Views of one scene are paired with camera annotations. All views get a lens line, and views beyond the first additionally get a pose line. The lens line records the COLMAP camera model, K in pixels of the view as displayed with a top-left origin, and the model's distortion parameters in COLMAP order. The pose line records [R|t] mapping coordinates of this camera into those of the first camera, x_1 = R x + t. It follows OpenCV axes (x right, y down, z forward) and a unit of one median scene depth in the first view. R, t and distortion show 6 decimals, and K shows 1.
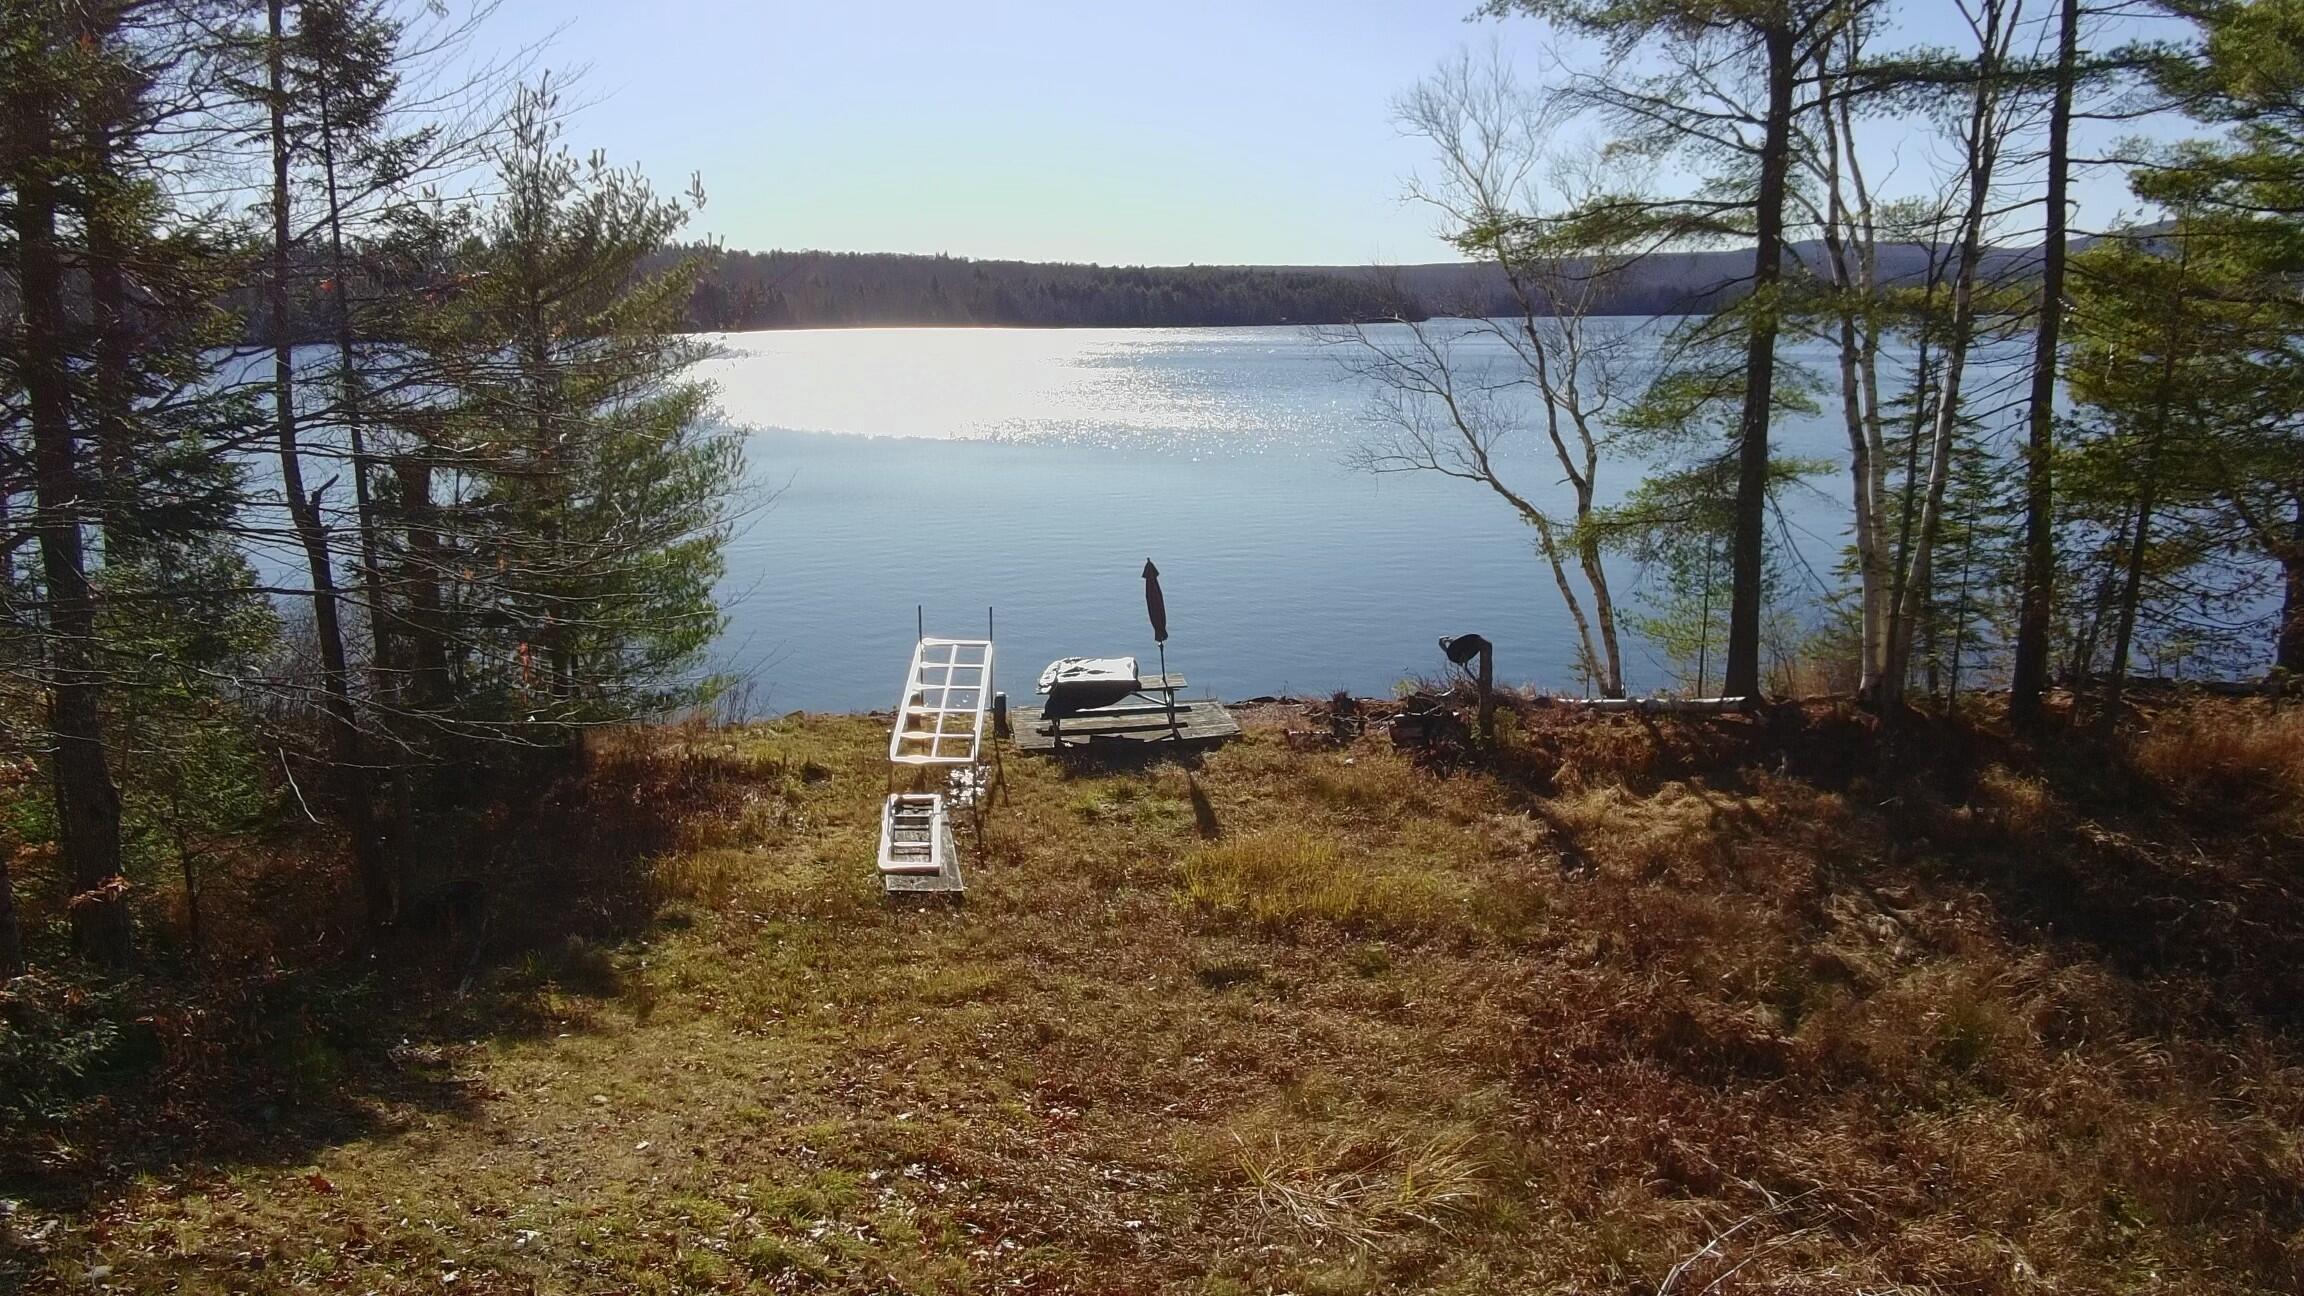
lens RADIAL K [[1416.1, 0, 1140.1], [0, 1416.1, 605.0], [0, 0, 1]] dist [0.047639, -0.083574]
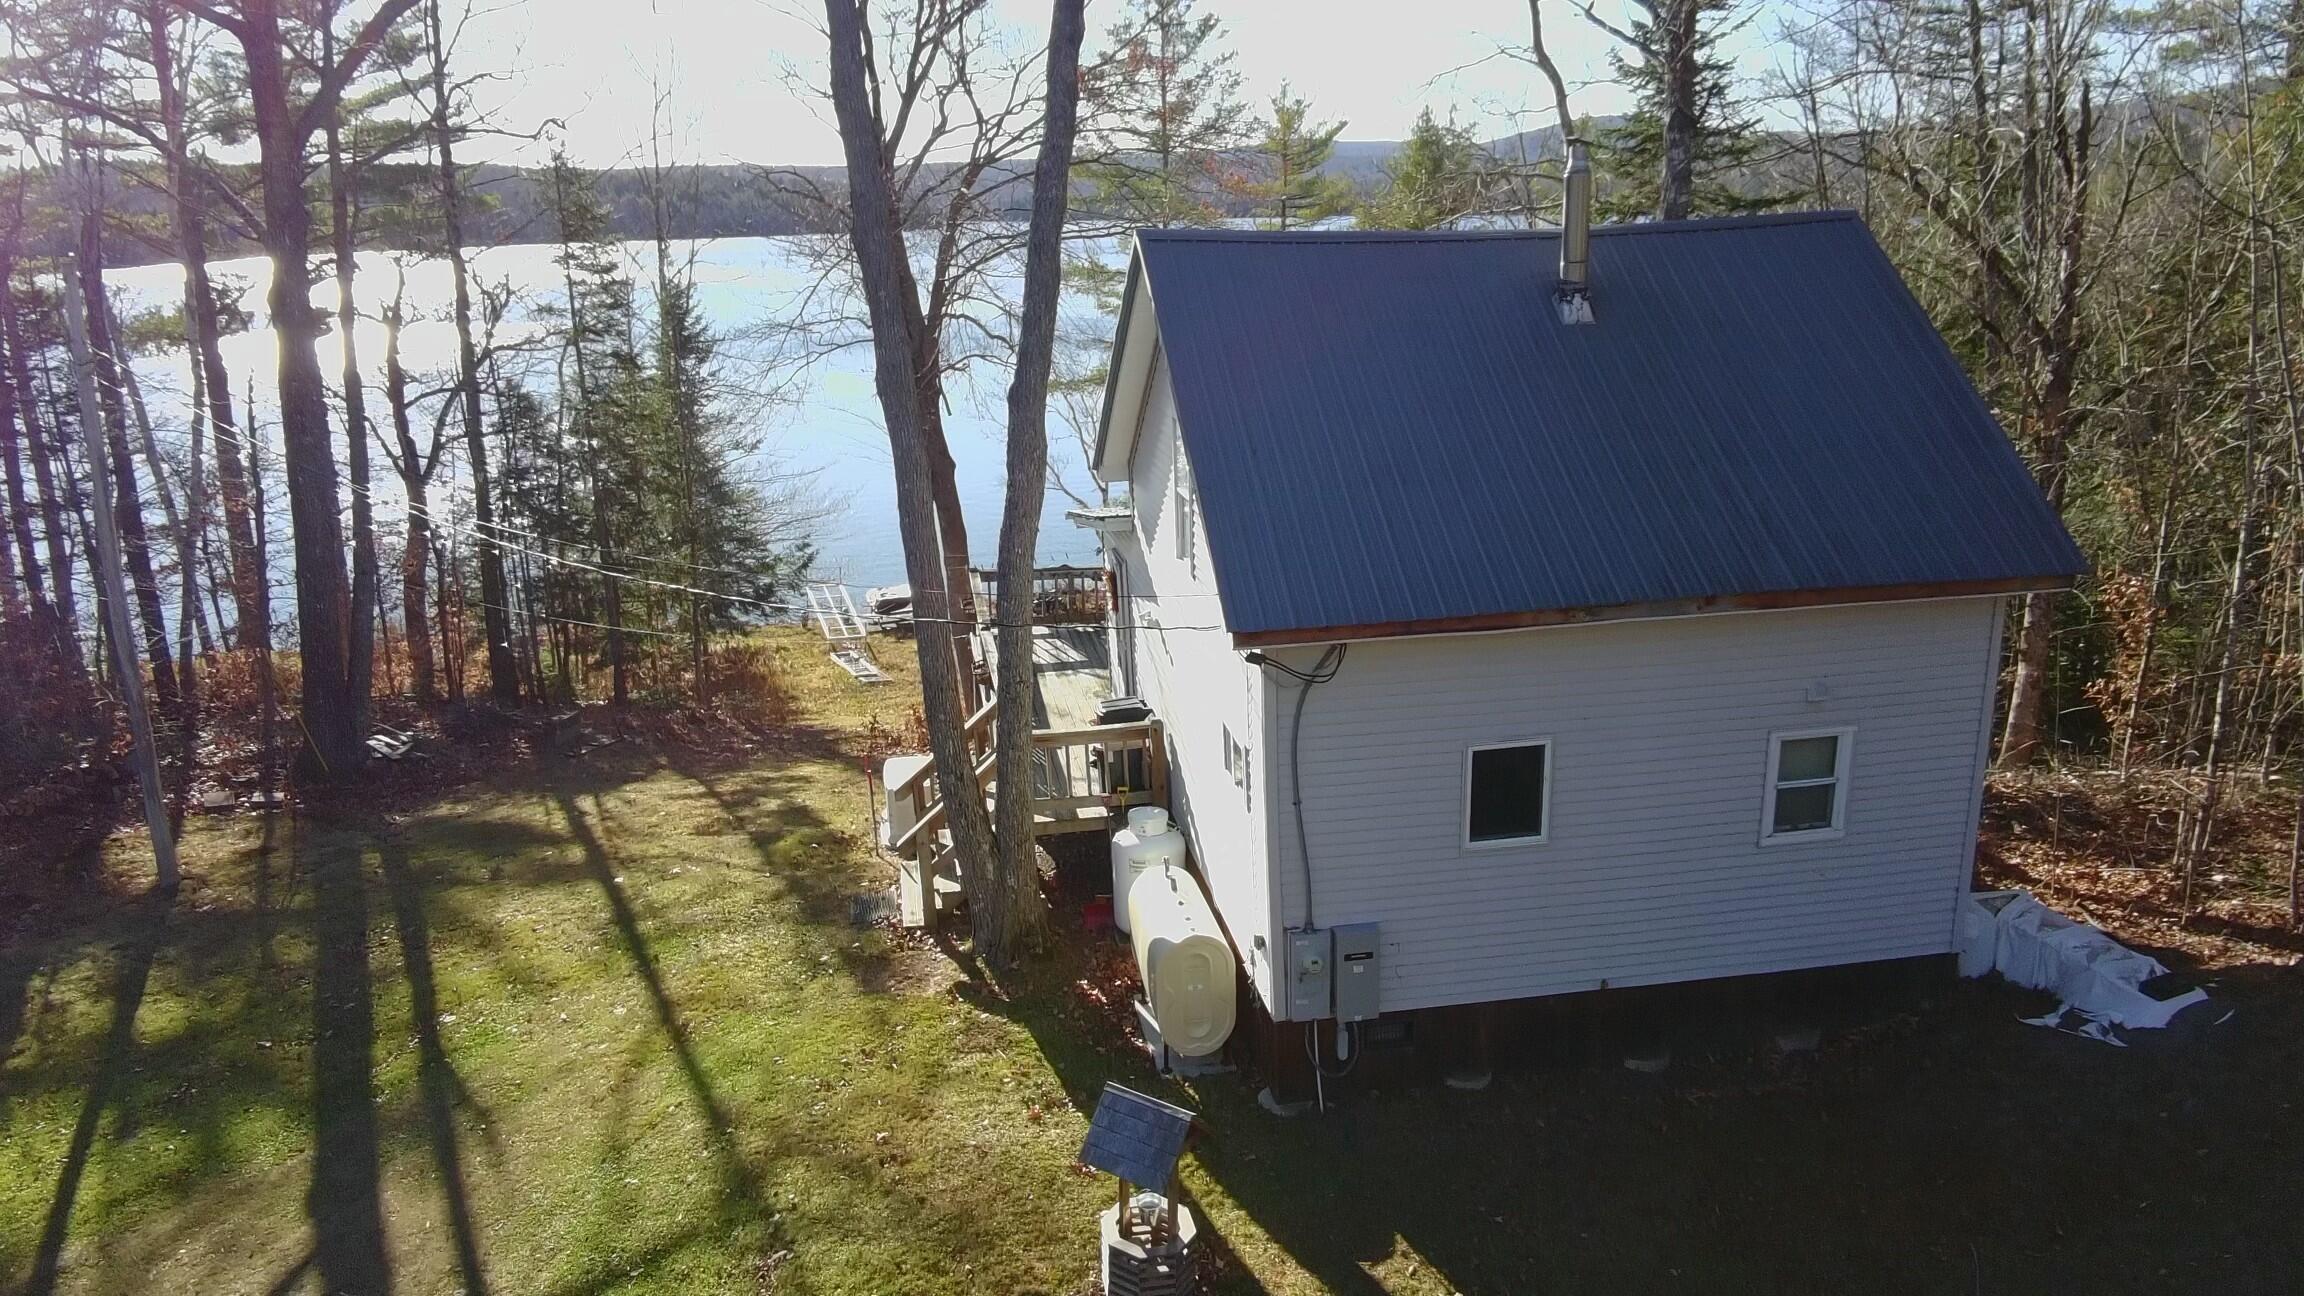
lens RADIAL K [[1416.1, 0, 1140.1], [0, 1416.1, 605.0], [0, 0, 1]] dist [0.047639, -0.083574]
pose [[0.952303, -0.083395, 0.293537, -0.317035], [0.065505, 0.995374, 0.070277, -0.064523], [-0.298040, -0.047697, 0.953361, -1.192553]]
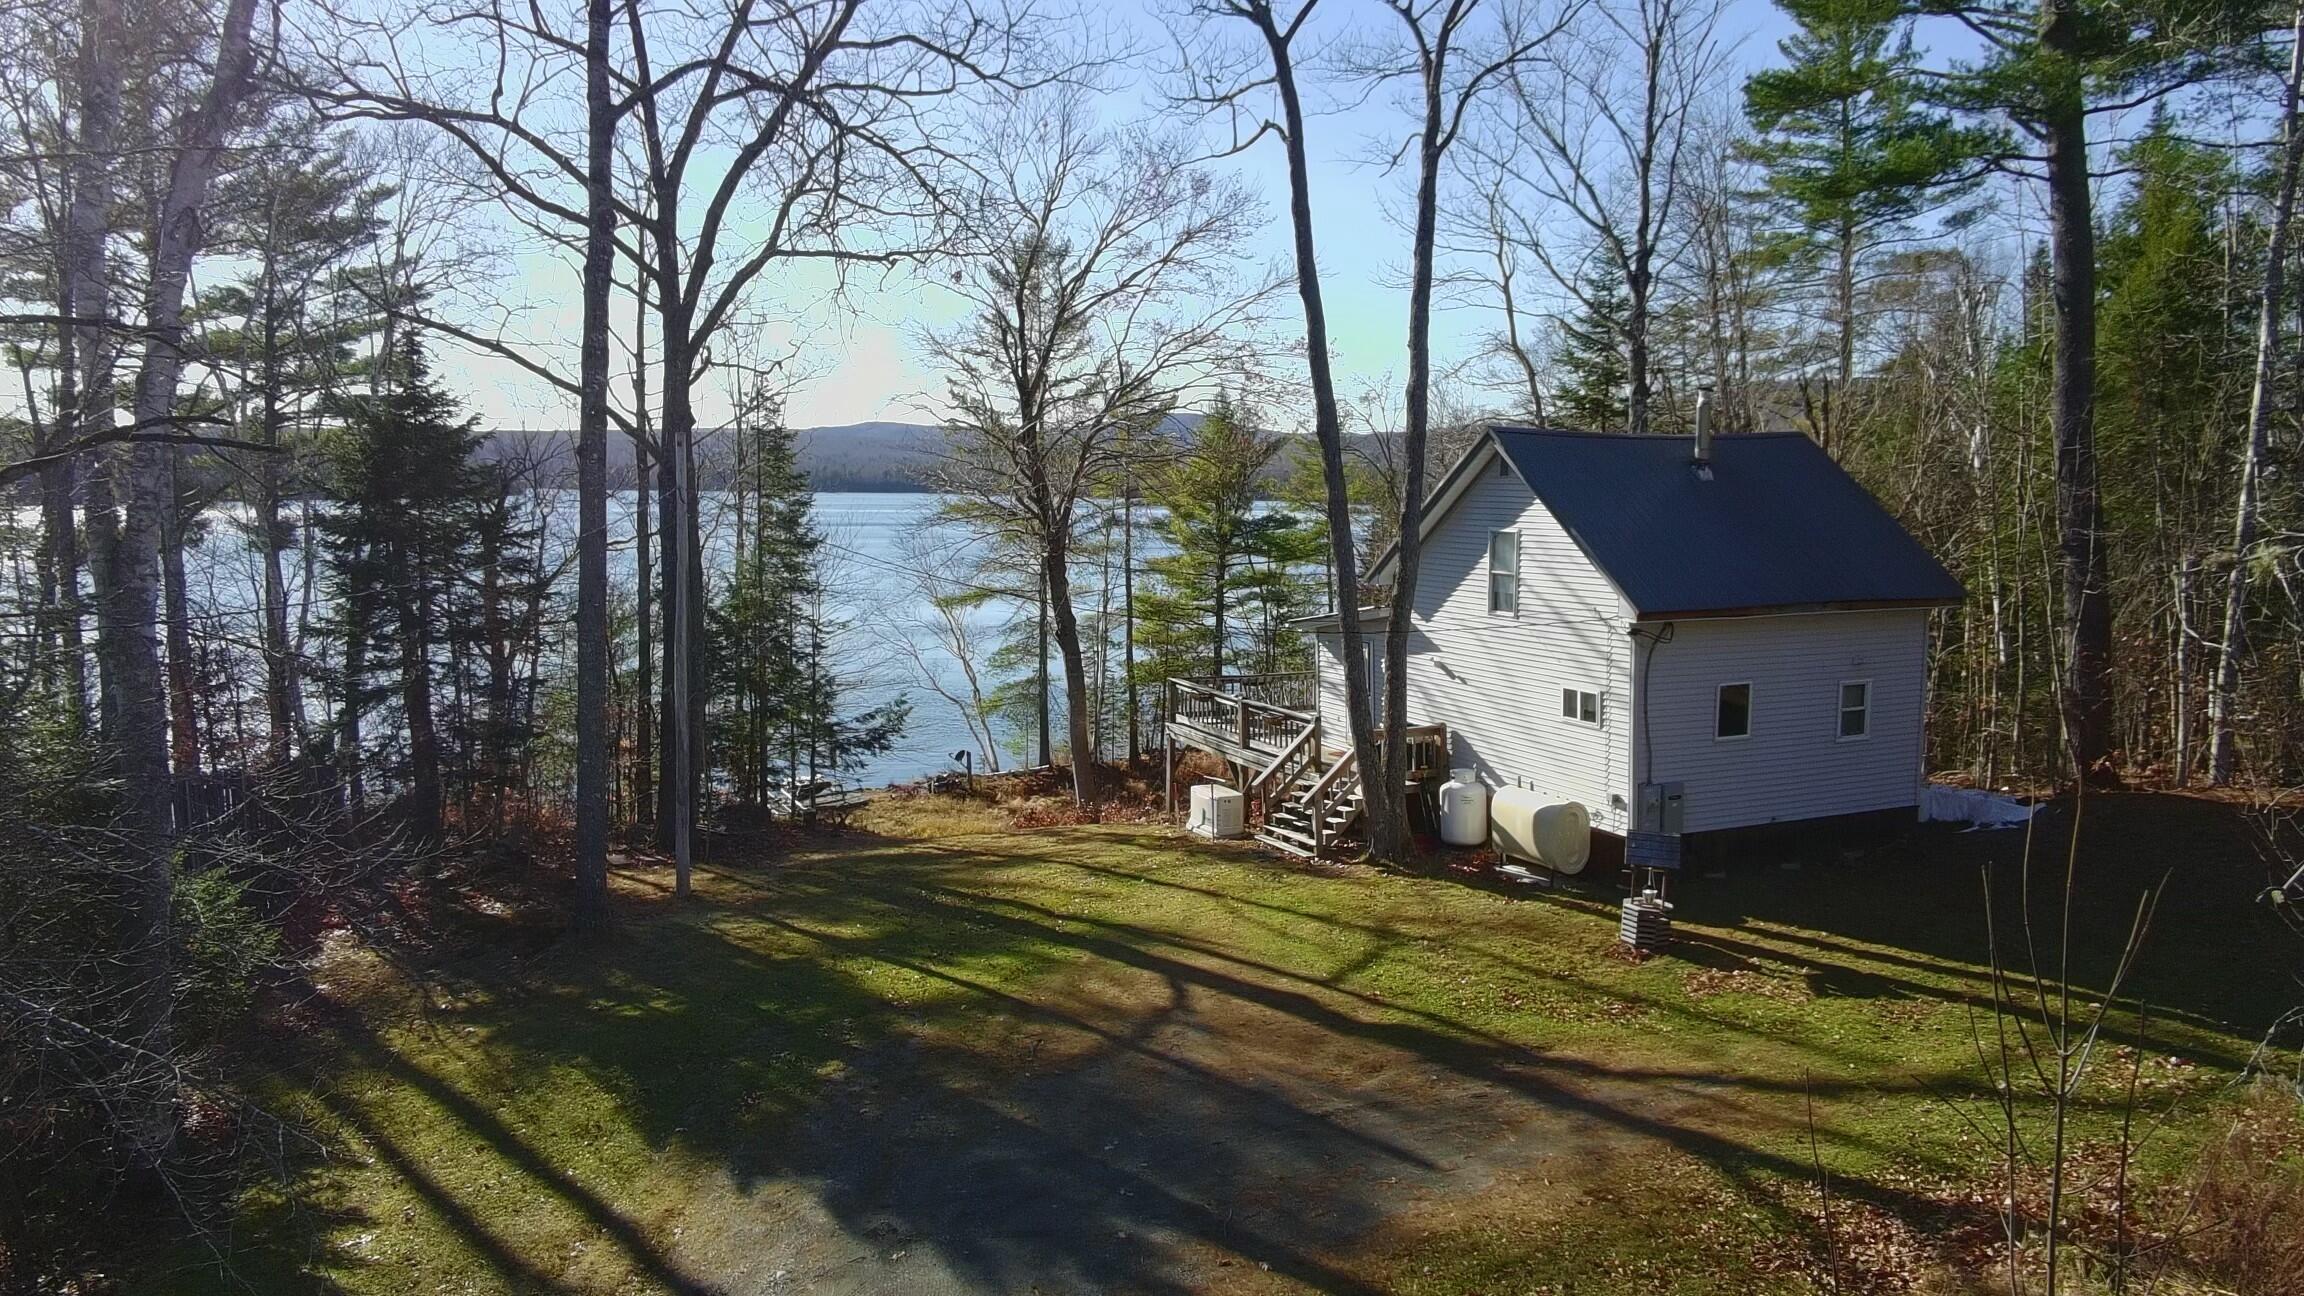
lens RADIAL K [[1416.1, 0, 1140.1], [0, 1416.1, 605.0], [0, 0, 1]] dist [0.047639, -0.083574]
pose [[0.837724, -0.029736, 0.545283, -0.860765], [0.092904, 0.991721, -0.088648, 0.014705], [-0.538133, 0.124922, 0.833551, -1.338642]]
